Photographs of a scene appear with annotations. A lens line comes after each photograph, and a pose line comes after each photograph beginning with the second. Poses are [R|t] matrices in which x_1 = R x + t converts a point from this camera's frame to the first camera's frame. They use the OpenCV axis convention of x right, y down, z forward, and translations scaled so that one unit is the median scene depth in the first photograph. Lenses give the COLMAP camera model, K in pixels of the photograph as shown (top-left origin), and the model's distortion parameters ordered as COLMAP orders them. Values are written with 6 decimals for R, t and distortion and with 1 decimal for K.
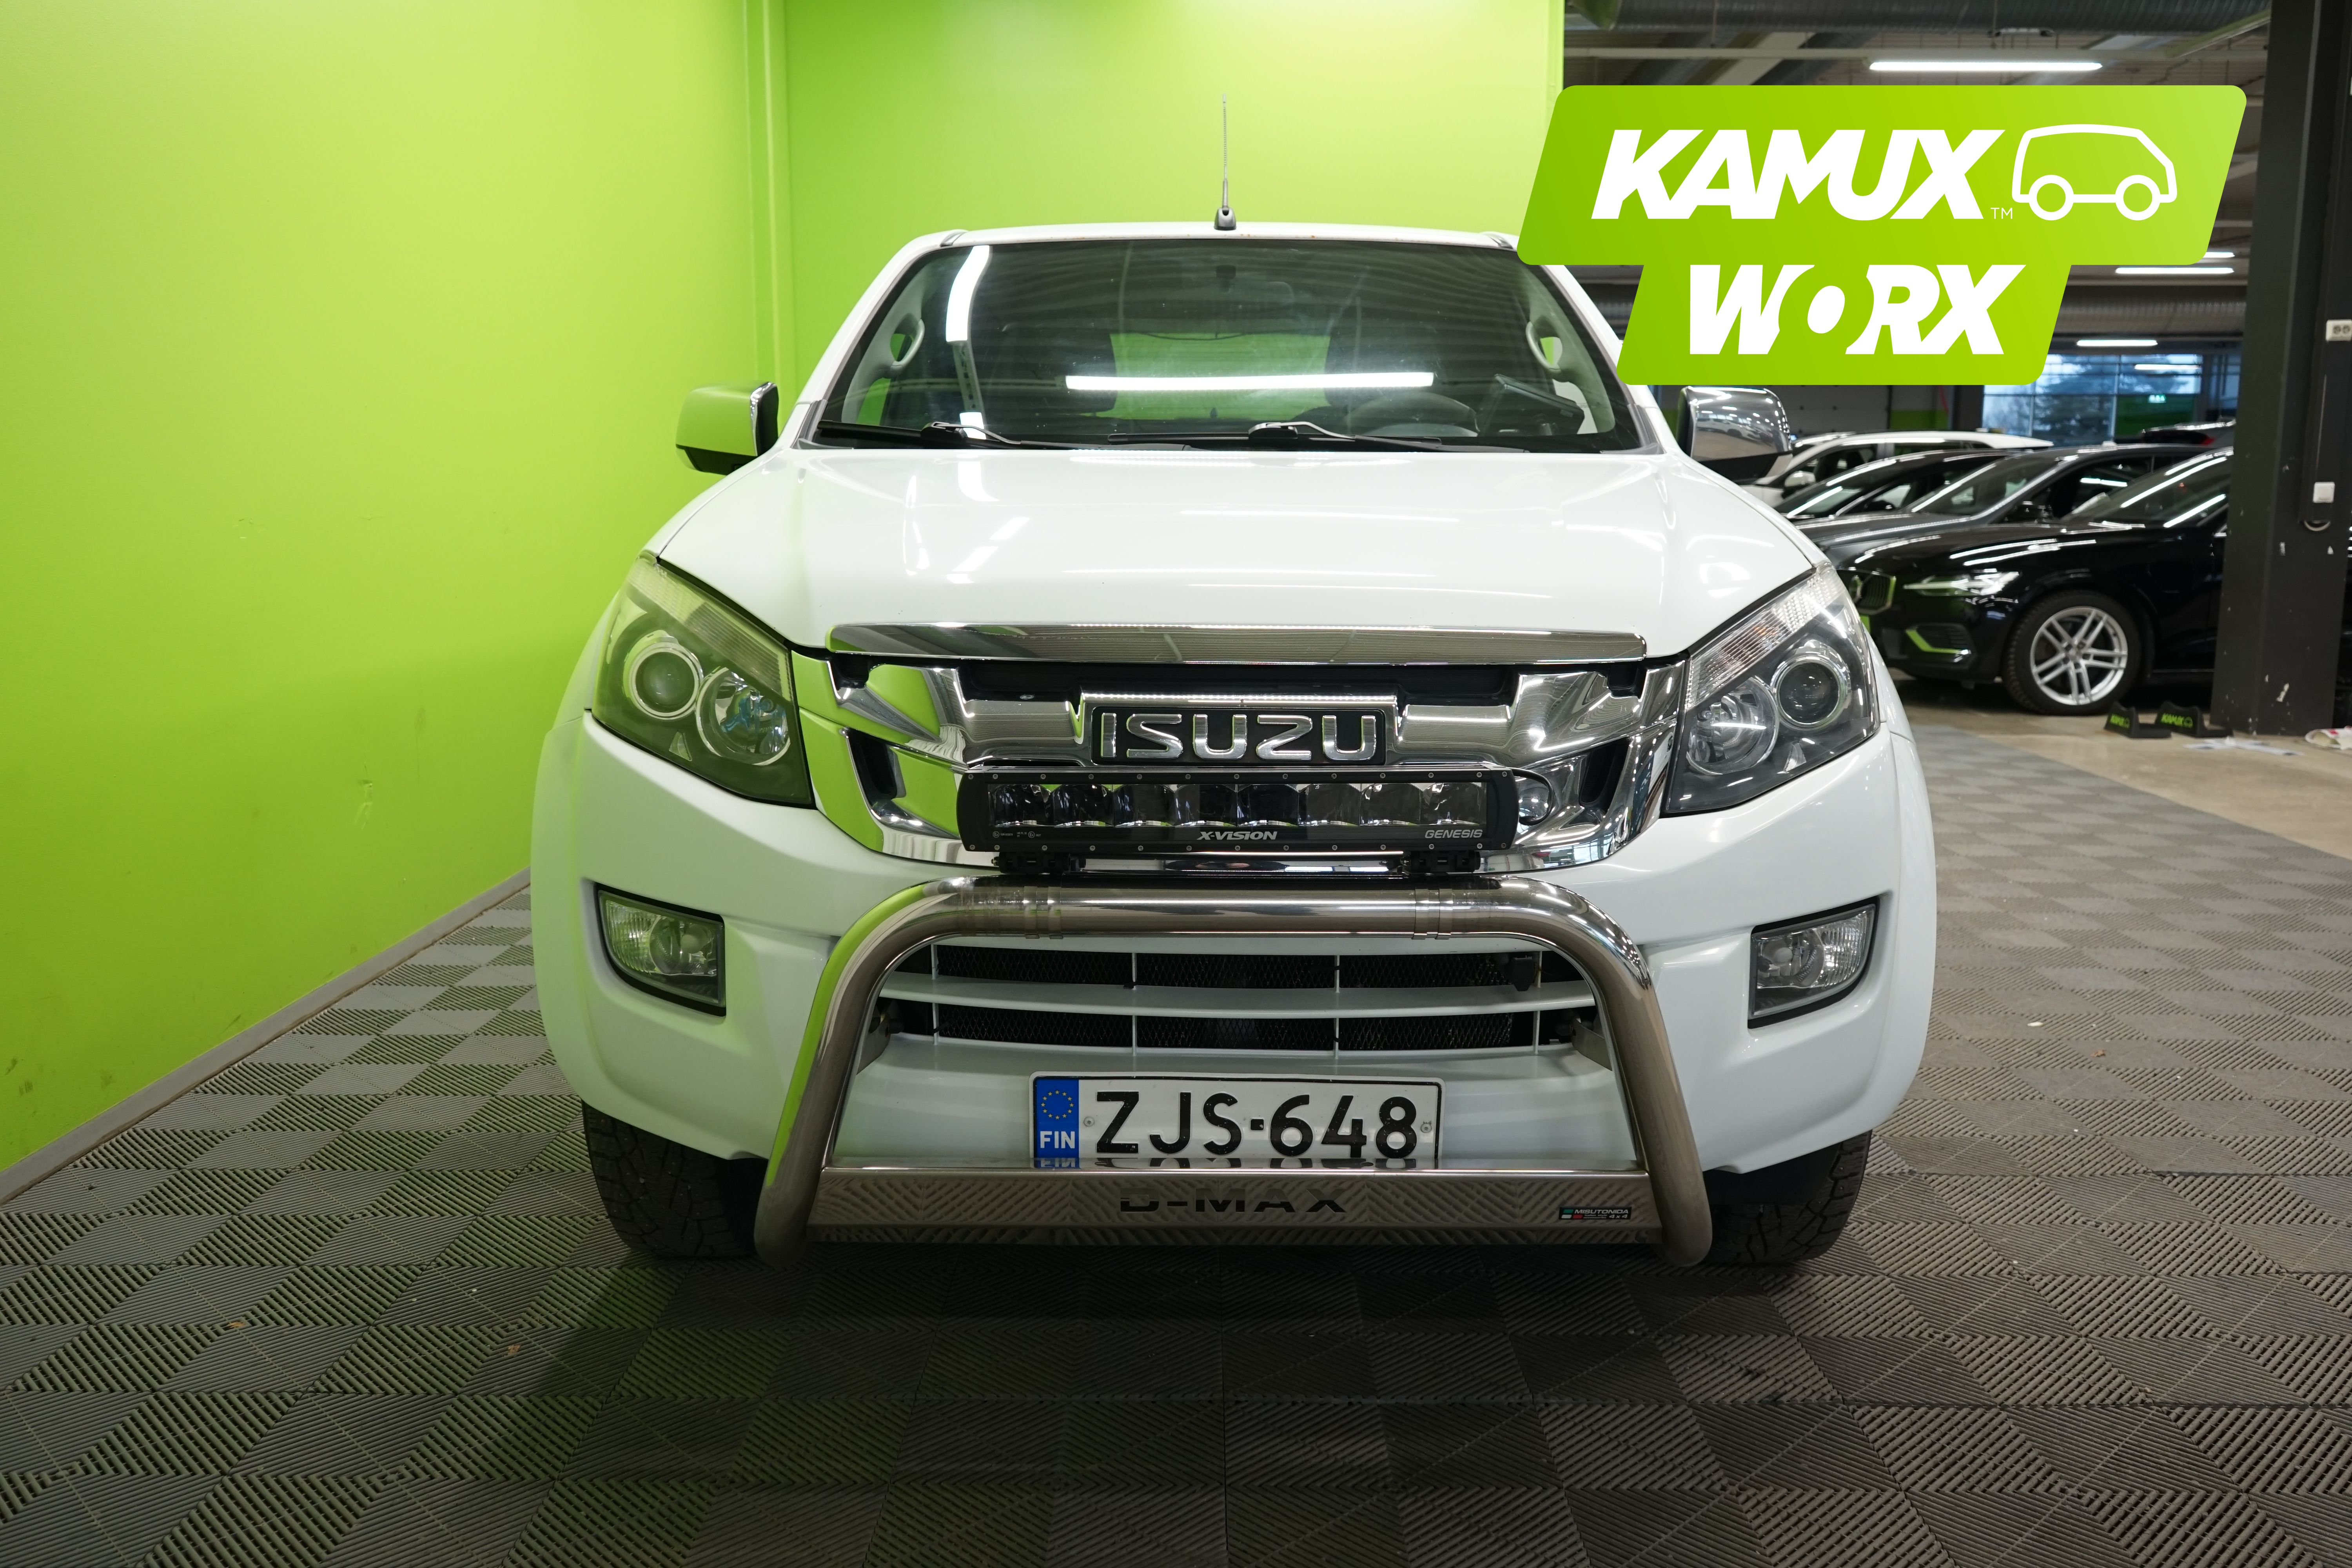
lens RADIAL K [[1895.3, 0, 1176.1], [0, 1895.3, 784.1], [0, 0, 1]] dist [-0.010627, 0.006086]
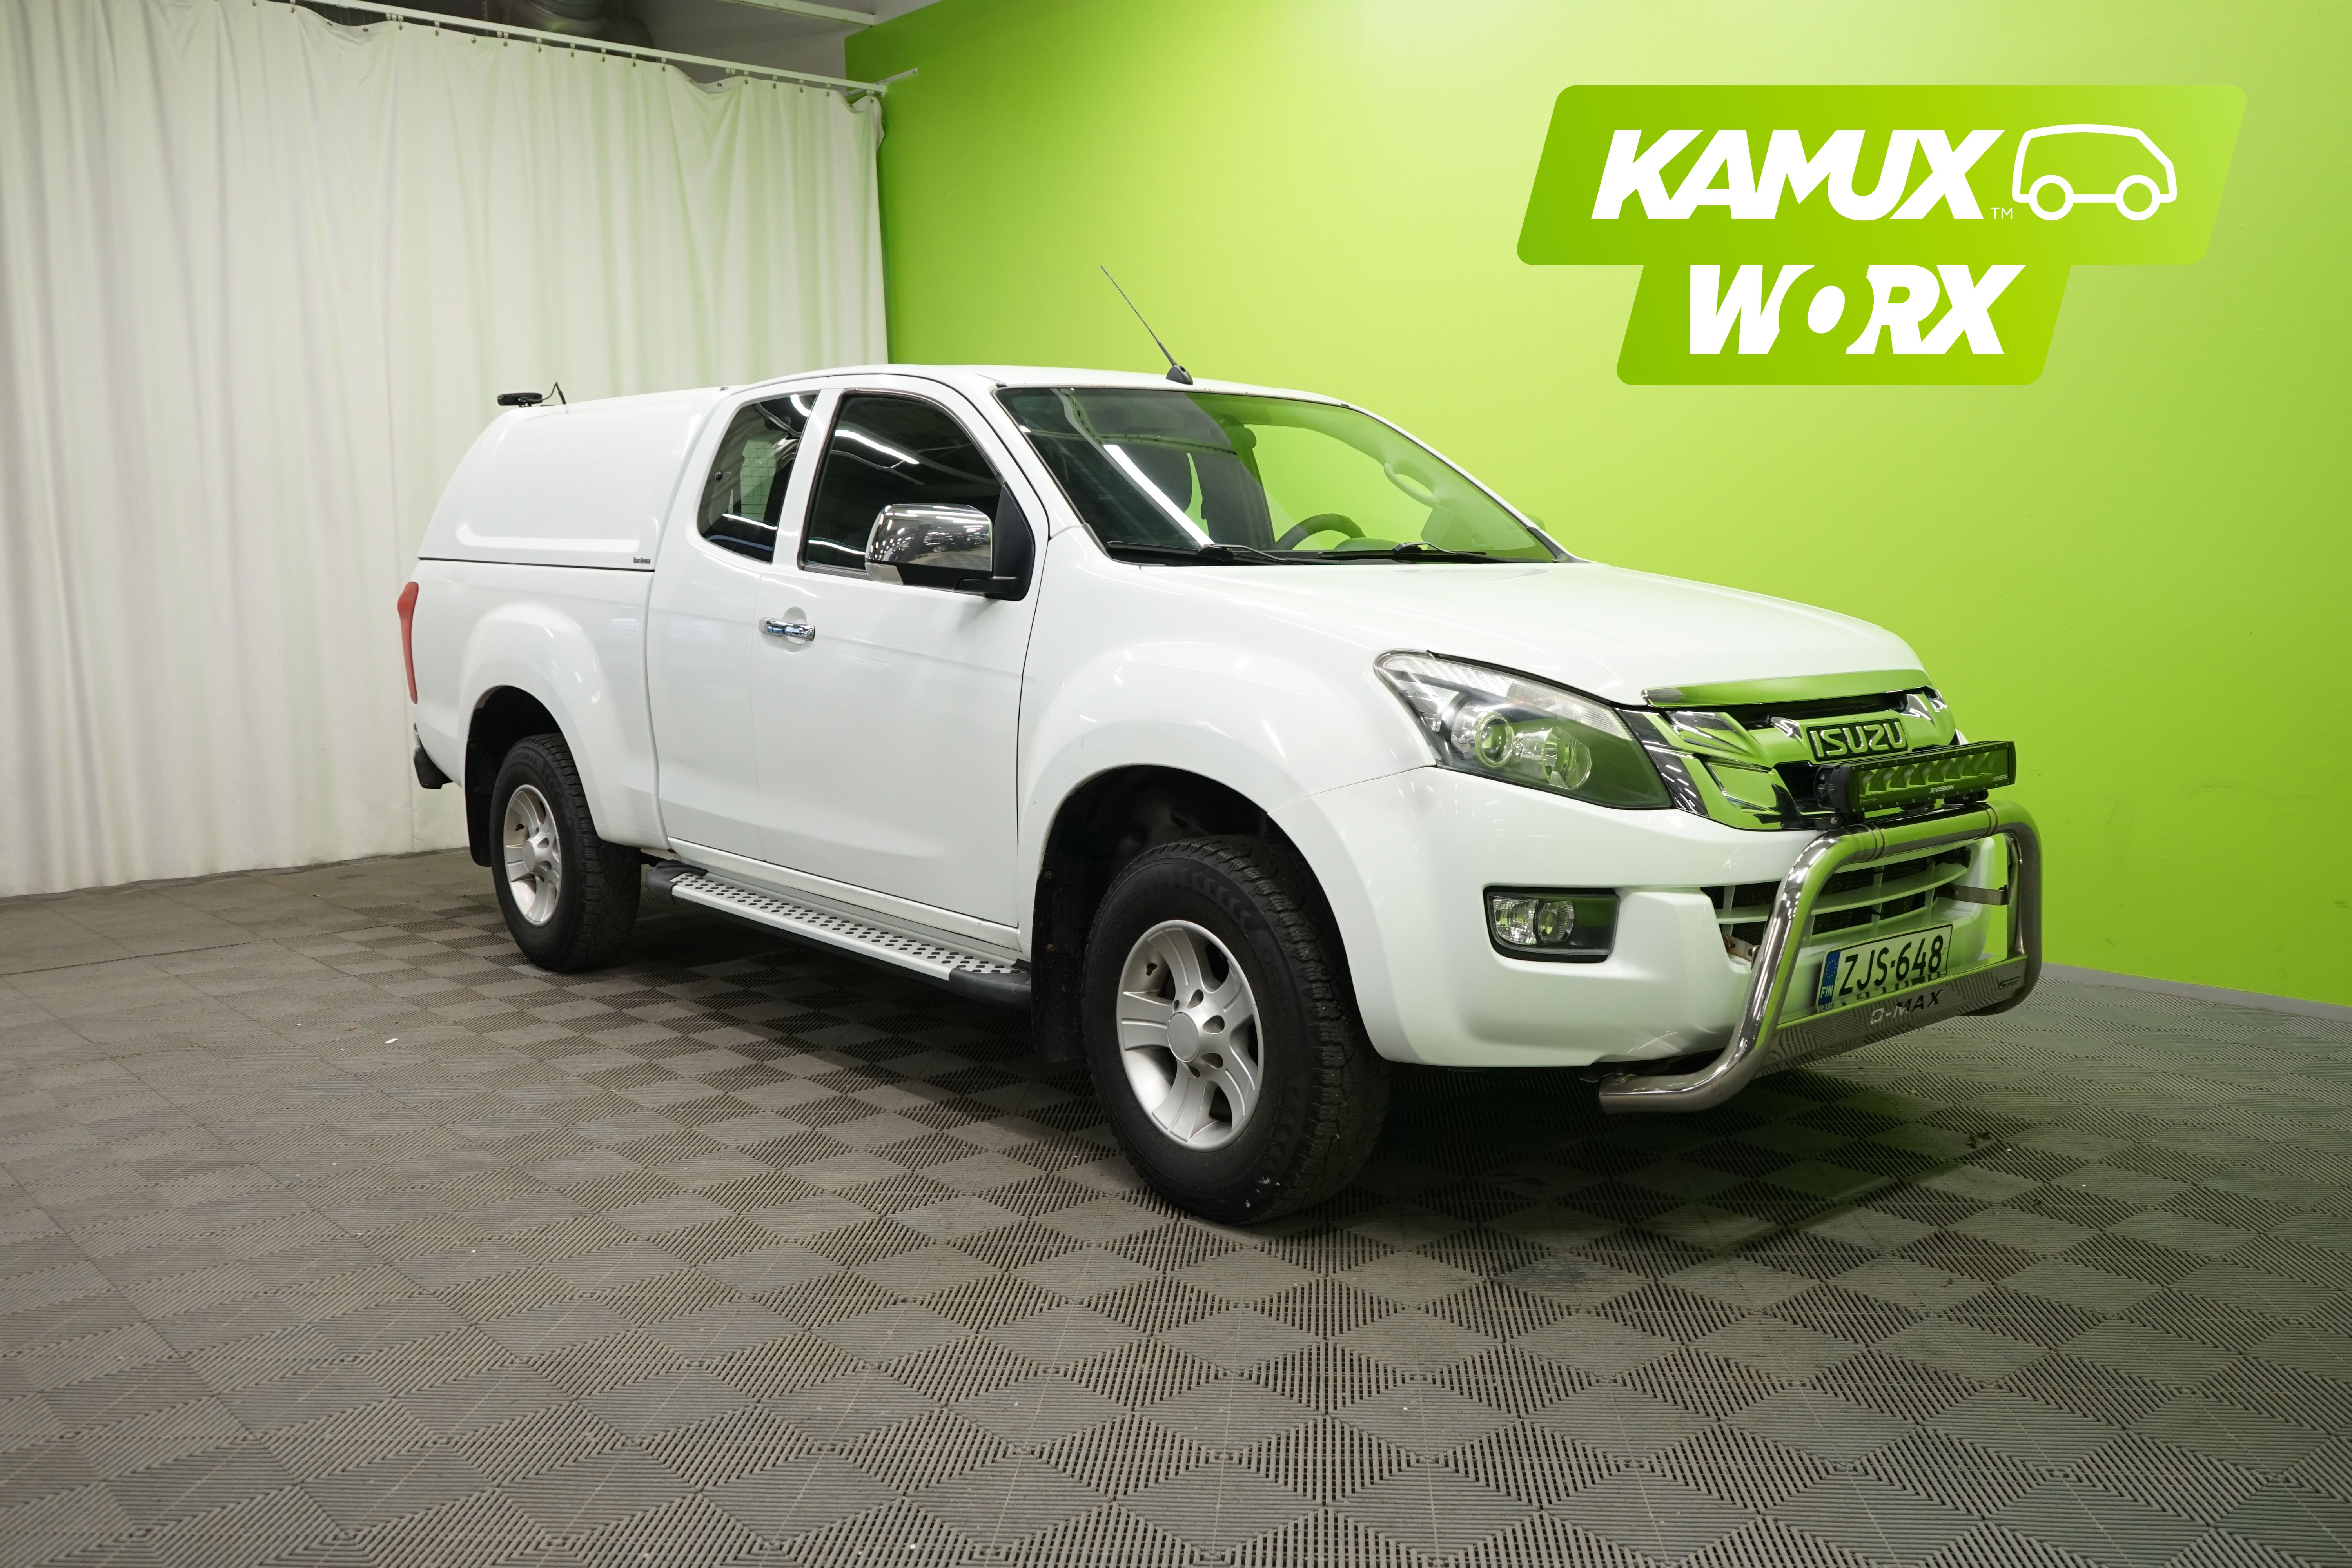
lens RADIAL K [[2037.7, 0, 1180.0], [0, 2037.7, 797.2], [0, 0, 1]] dist [-0.002116, -0.004692]
pose [[0.744361, -0.085690, 0.662256, -1.637451], [0.114390, 0.993436, -0.000031, -0.043204], [-0.657906, 0.075778, 0.749278, 0.035497]]
